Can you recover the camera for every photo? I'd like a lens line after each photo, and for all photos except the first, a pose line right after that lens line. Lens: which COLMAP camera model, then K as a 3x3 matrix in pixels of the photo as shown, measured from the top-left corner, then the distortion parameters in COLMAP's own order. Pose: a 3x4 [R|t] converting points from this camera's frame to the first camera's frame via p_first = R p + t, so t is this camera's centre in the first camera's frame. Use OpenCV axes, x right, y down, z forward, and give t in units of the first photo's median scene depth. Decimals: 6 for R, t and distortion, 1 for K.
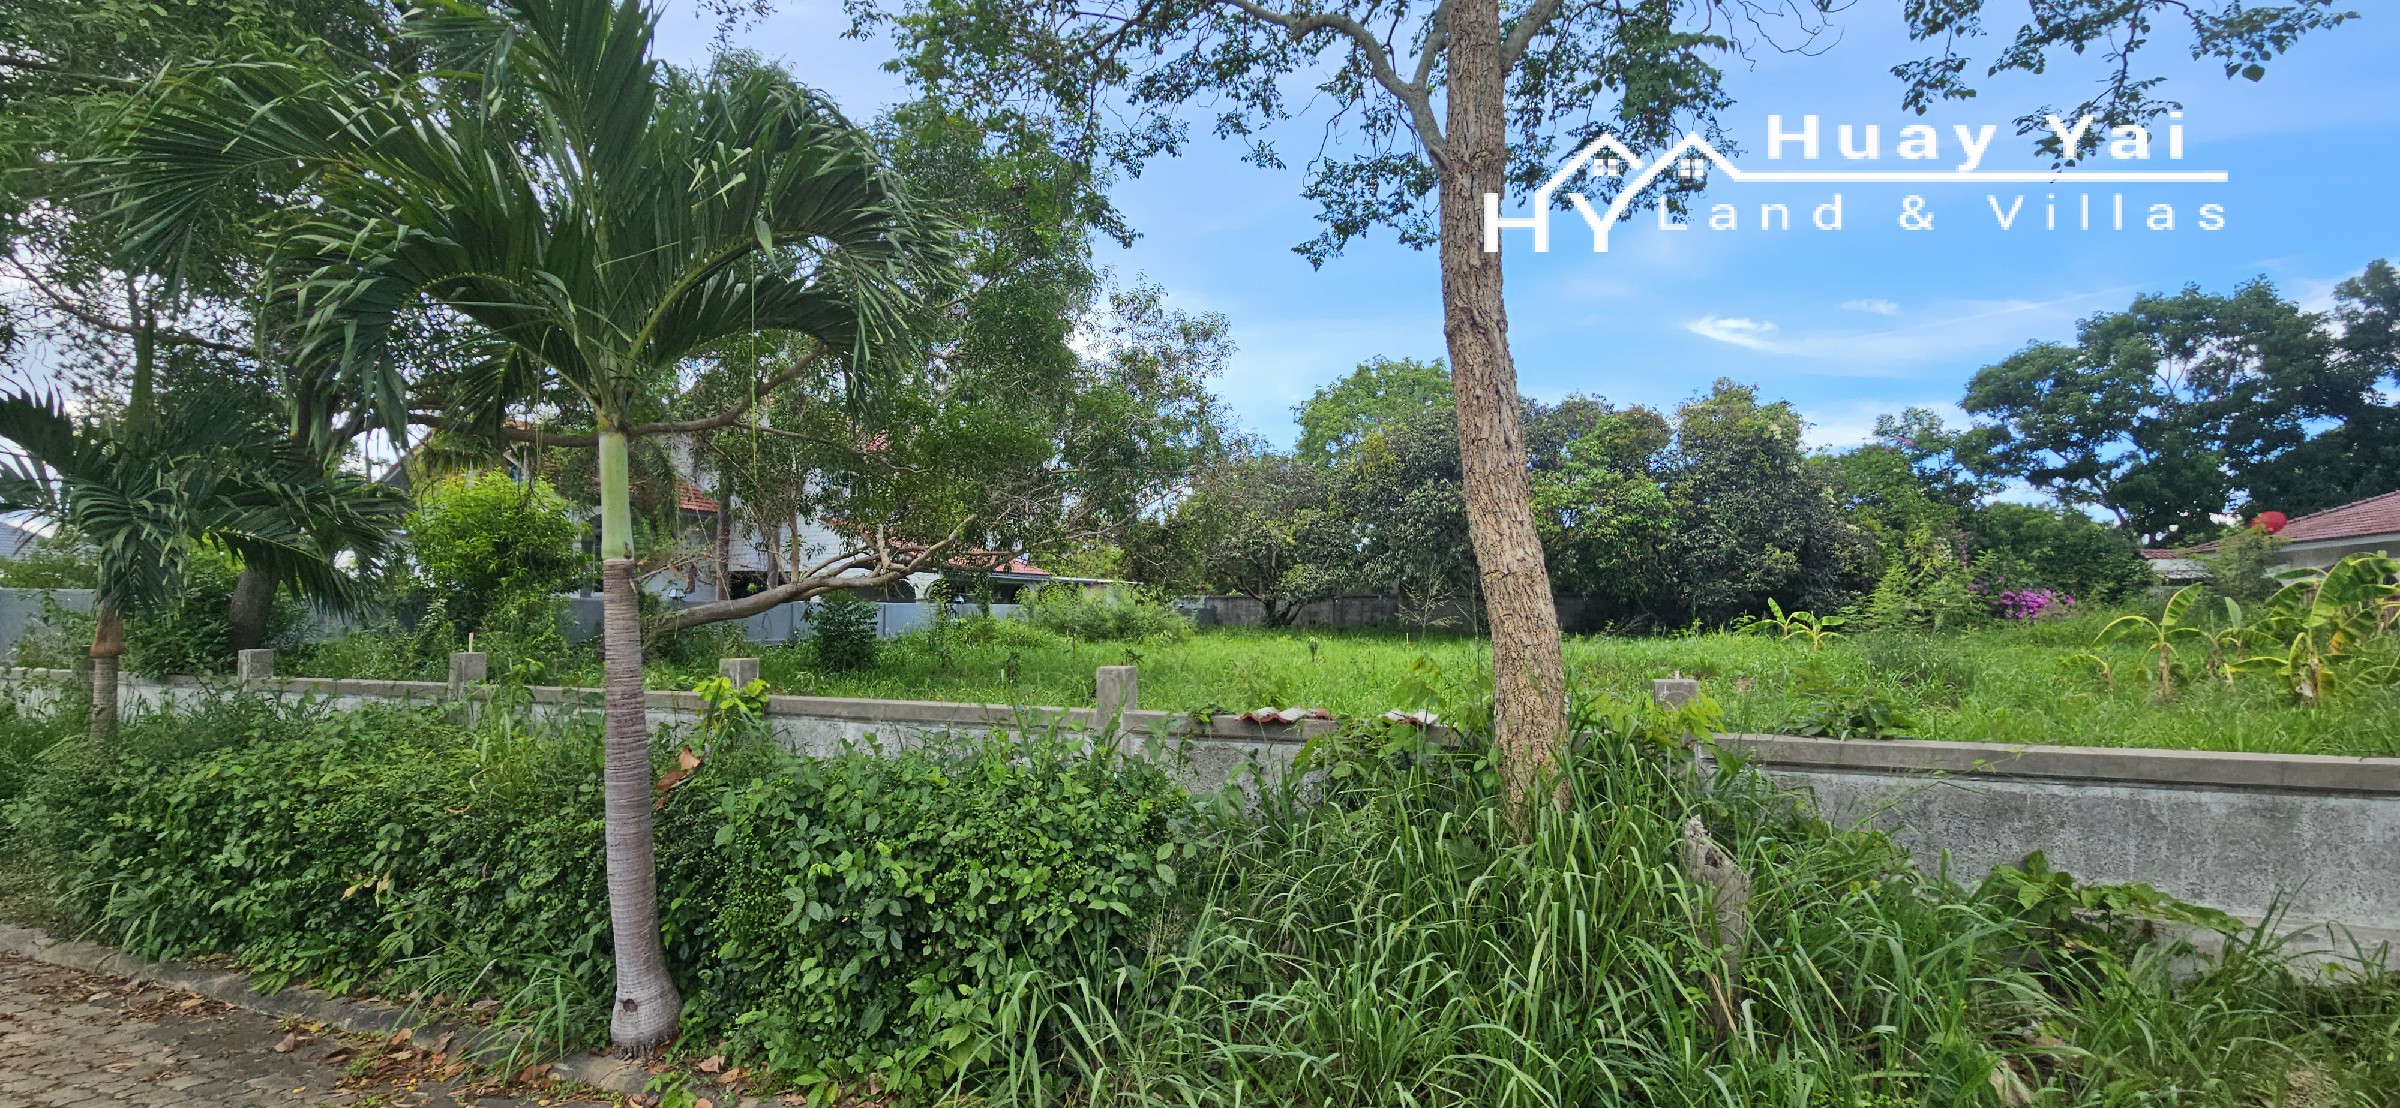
lens RADIAL K [[975.6, 0, 1200.0], [0, 975.6, 554.0], [0, 0, 1]] dist [-0.000075, 0.004691]
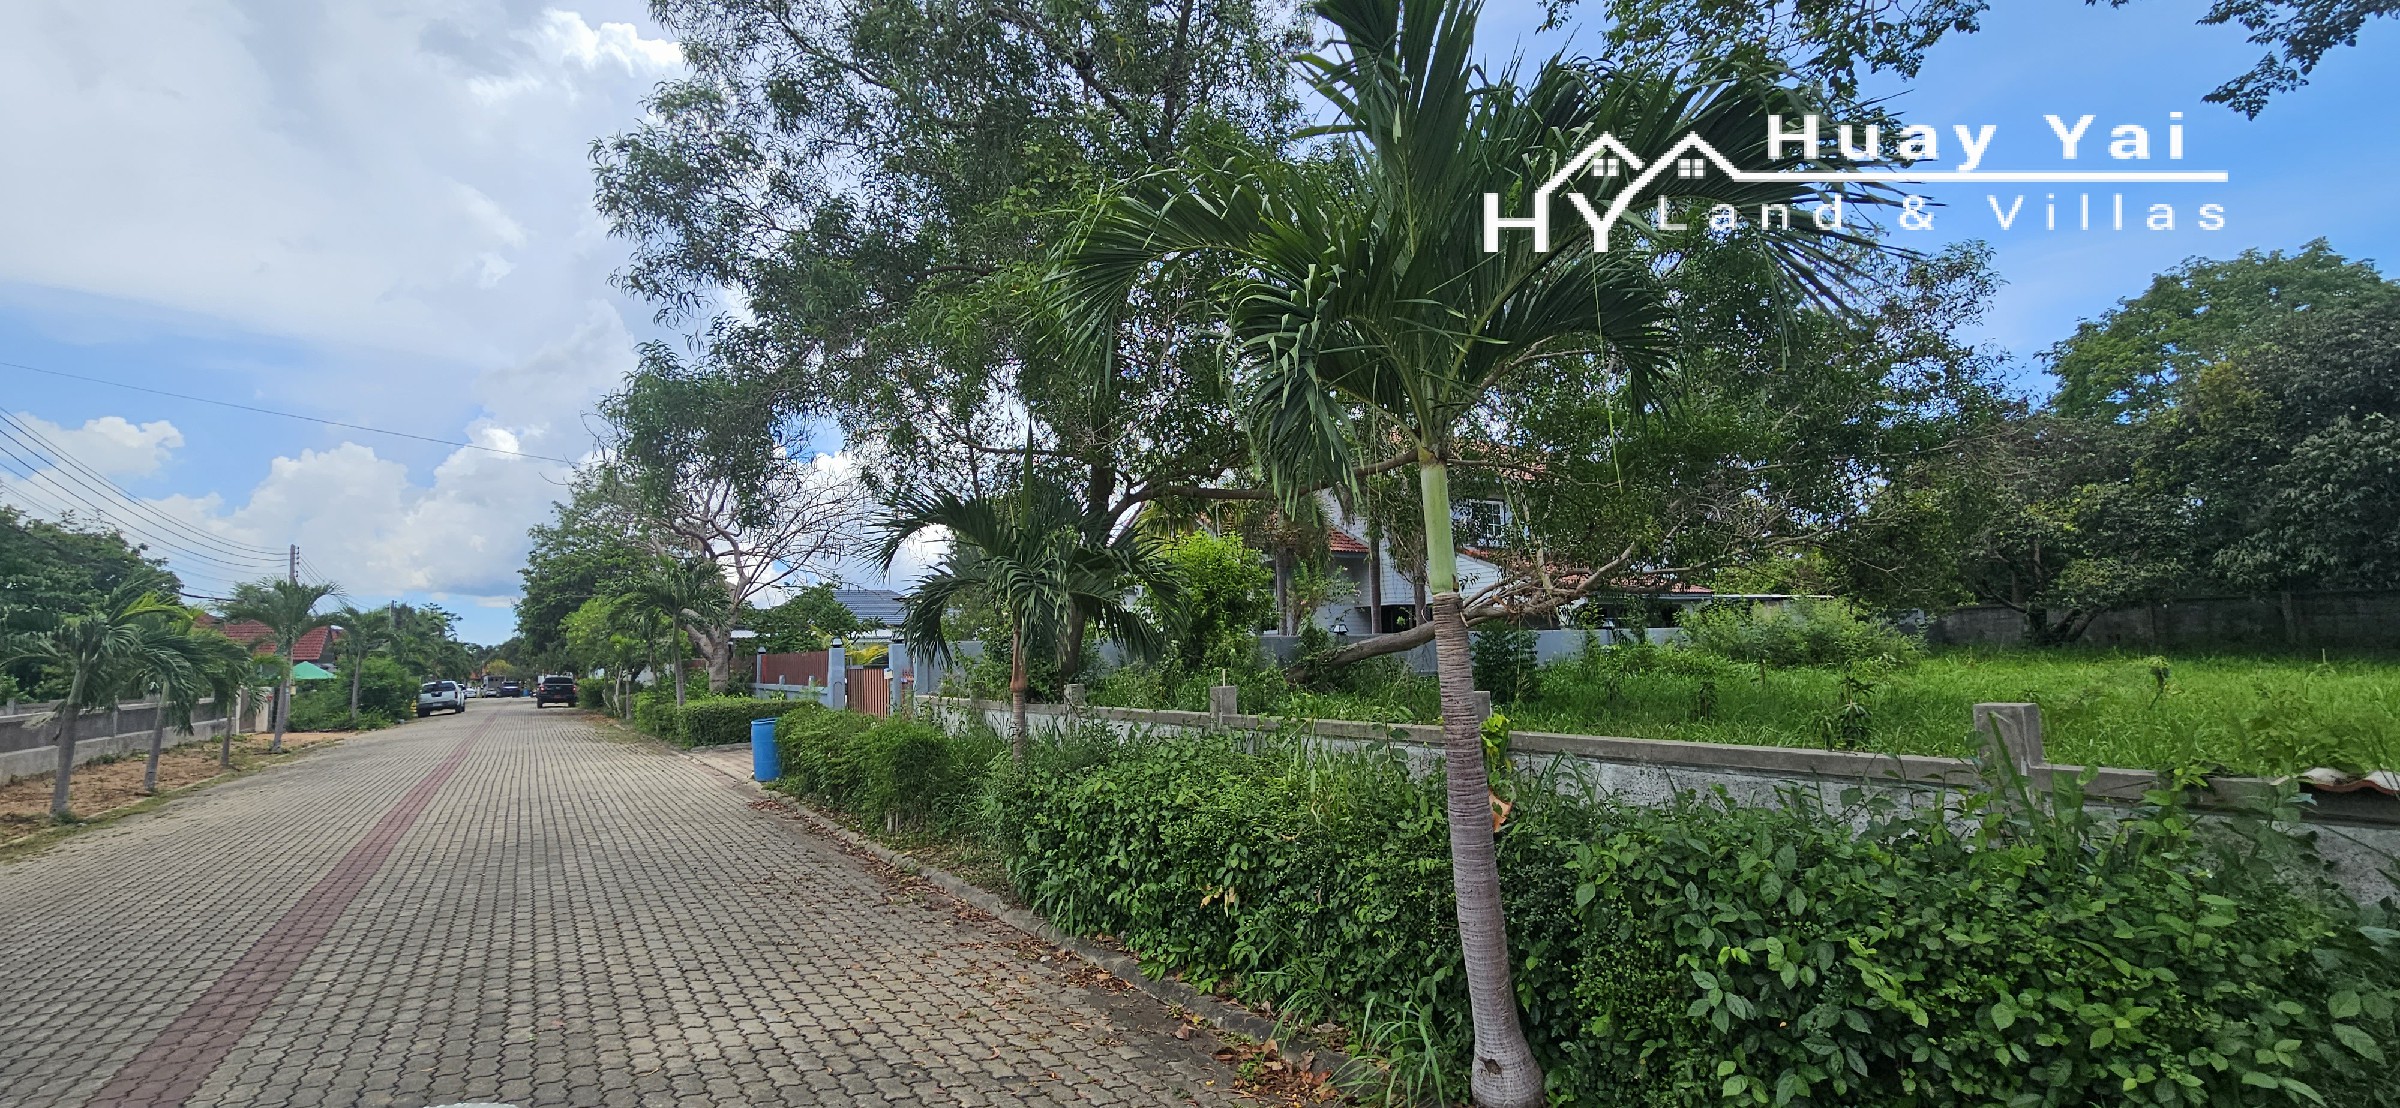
lens RADIAL K [[937.3, 0, 1156.3], [0, 937.3, 551.4], [0, 0, 1]] dist [0.000791, -0.000388]
pose [[0.832100, -0.082325, -0.548482, -0.280516], [0.062791, 0.996547, -0.054318, -0.002742], [0.551060, 0.010758, 0.834396, 0.056844]]
